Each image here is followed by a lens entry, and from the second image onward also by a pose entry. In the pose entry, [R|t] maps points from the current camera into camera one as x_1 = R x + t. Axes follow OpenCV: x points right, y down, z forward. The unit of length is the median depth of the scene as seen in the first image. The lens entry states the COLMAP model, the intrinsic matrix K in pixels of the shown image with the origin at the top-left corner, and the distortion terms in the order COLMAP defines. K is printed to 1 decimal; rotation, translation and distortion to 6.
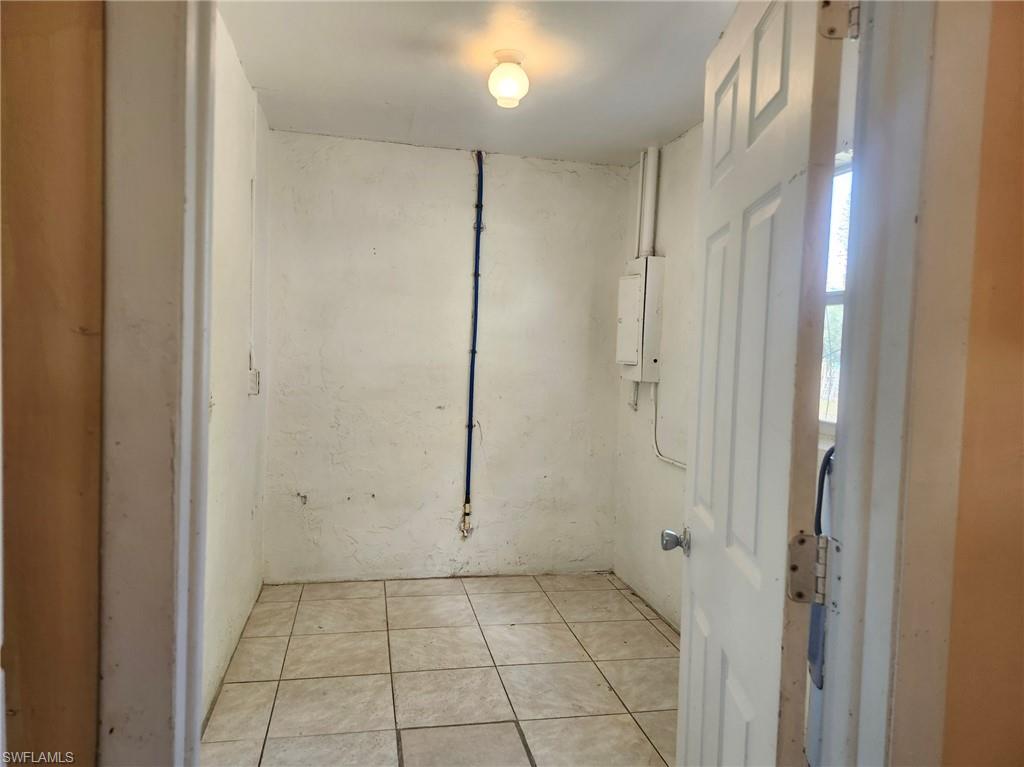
lens RADIAL K [[709.3, 0, 512.0], [0, 709.3, 383.5], [0, 0, 1]] dist [0.075276, -0.000136]
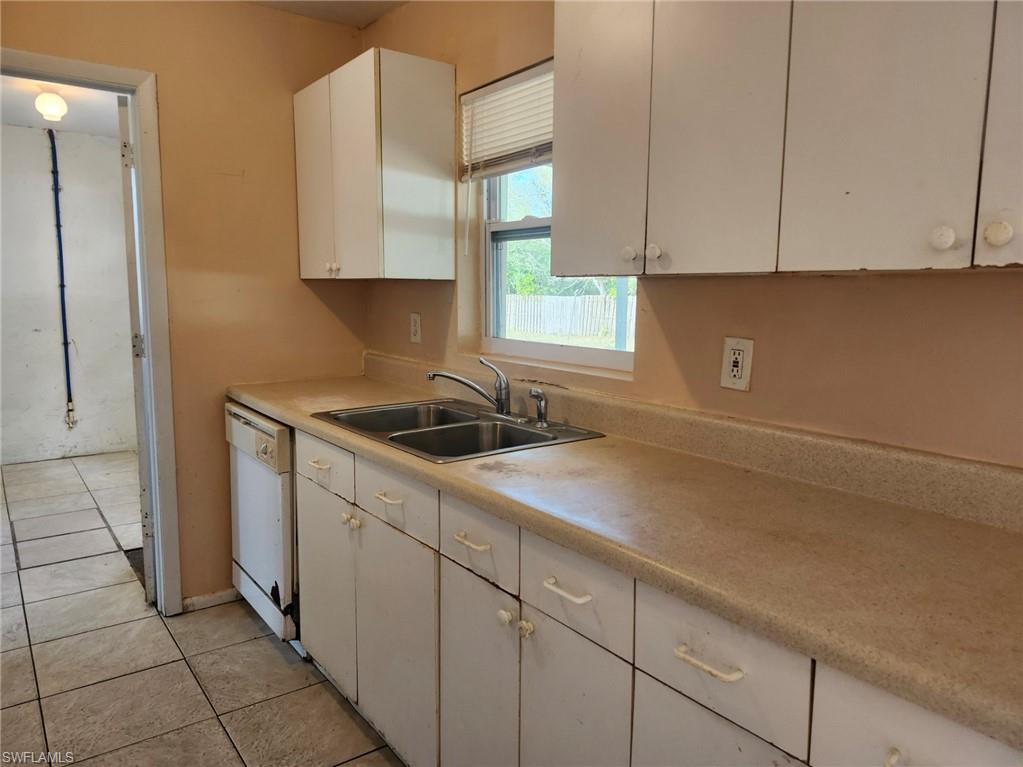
lens RADIAL K [[708.9, 0, 511.5], [0, 708.9, 383.5], [0, 0, 1]] dist [0.002996, -0.005307]
pose [[0.903580, -0.084076, 0.420088, 0.128568], [0.047175, 0.994118, 0.097491, 0.045478], [-0.425813, -0.068273, 0.902232, -0.535075]]
